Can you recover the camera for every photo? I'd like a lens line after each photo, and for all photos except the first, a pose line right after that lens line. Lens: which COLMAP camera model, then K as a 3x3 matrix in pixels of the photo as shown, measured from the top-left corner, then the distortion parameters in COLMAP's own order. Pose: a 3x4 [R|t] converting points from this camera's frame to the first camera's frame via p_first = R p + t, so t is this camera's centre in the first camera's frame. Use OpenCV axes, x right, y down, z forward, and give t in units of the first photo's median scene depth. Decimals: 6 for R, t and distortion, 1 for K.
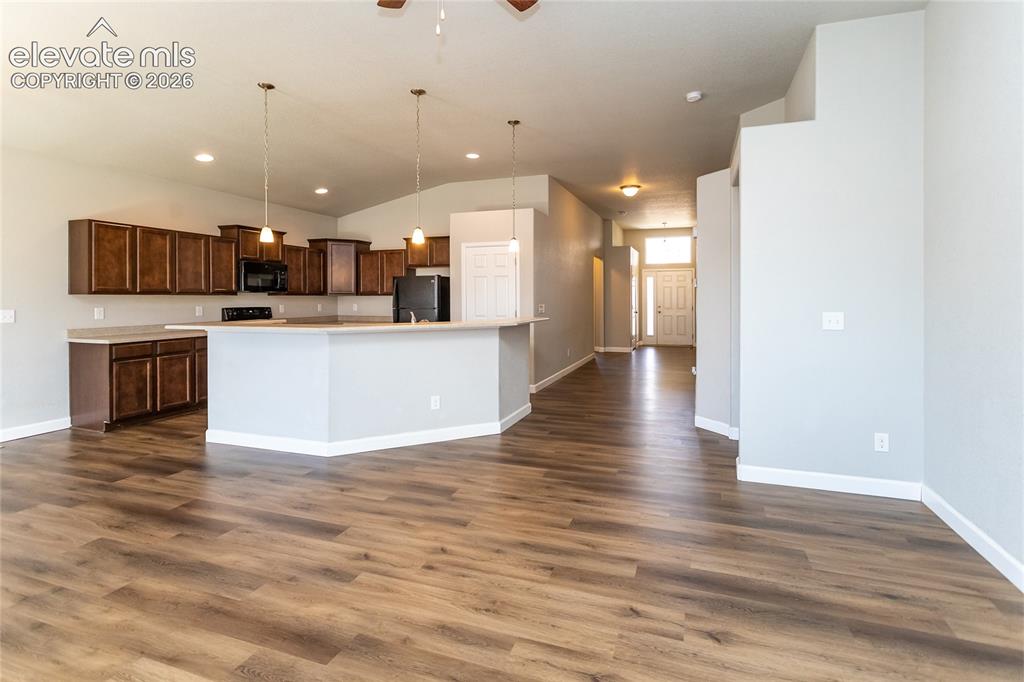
lens RADIAL K [[488.0, 0, 530.3], [0, 488.0, 303.5], [0, 0, 1]] dist [0.001869, -0.000108]
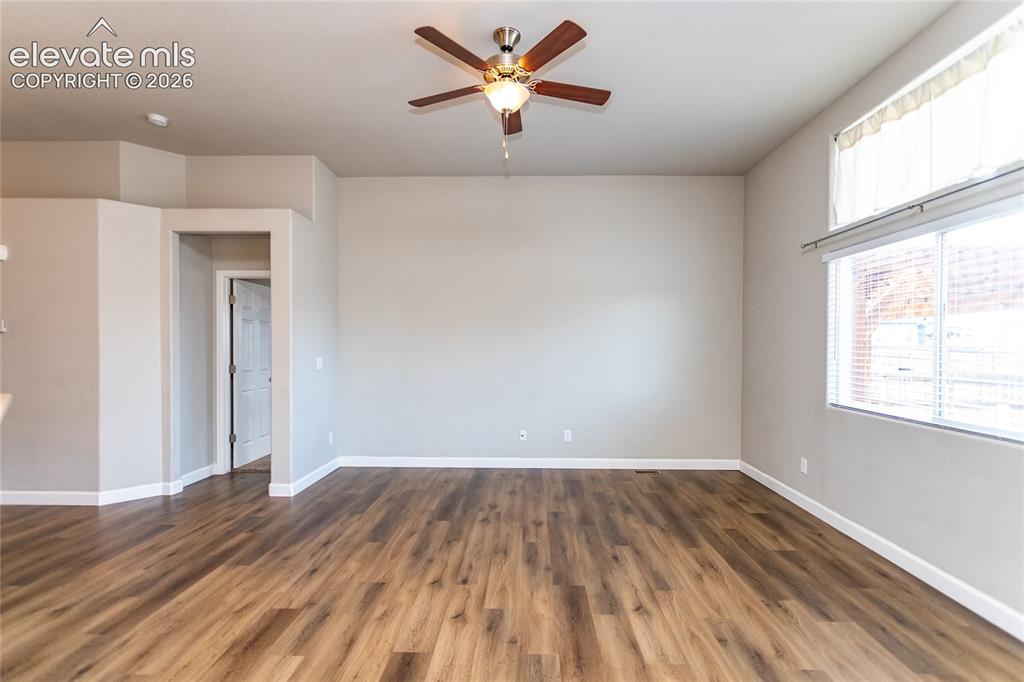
lens RADIAL K [[490.3, 0, 516.8], [0, 490.3, 350.0], [0, 0, 1]] dist [0.010682, 0.000493]
pose [[-0.295587, -0.007005, 0.955290, -0.627403], [0.006546, 0.999935, 0.009358, -0.009017], [-0.955293, 0.009020, -0.295522, 0.565767]]
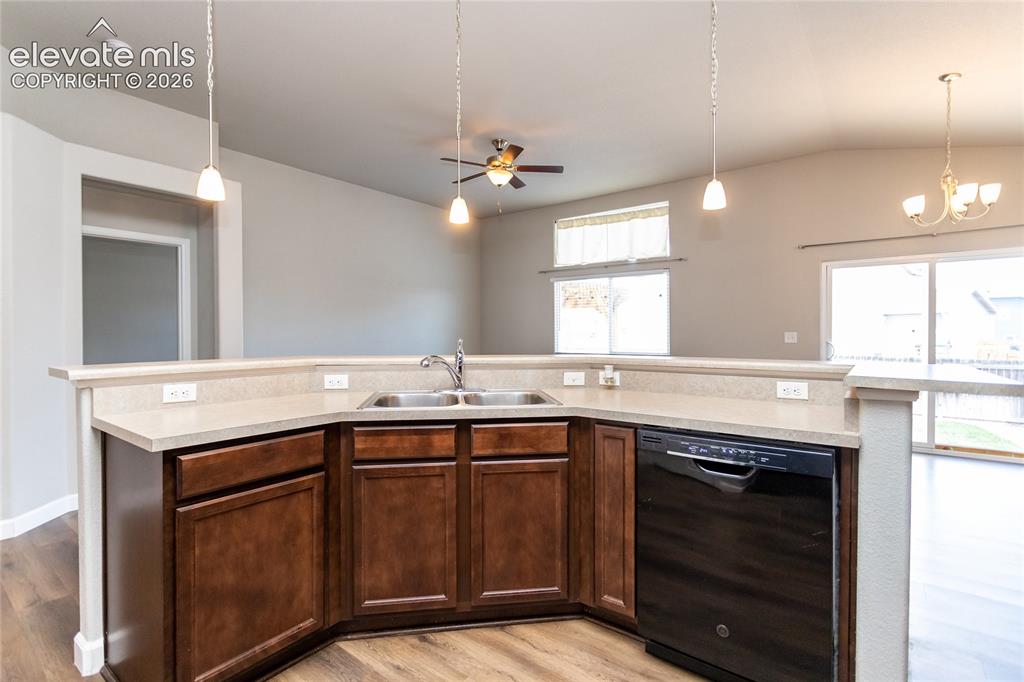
lens RADIAL K [[490.0, 0, 511.5], [0, 490.0, 334.9], [0, 0, 1]] dist [0.002432, 0.000564]
pose [[-0.946165, 0.004561, 0.323652, -0.416779], [0.010299, 0.999819, 0.016019, 0.001545], [-0.323521, 0.018490, -0.946040, 1.329225]]
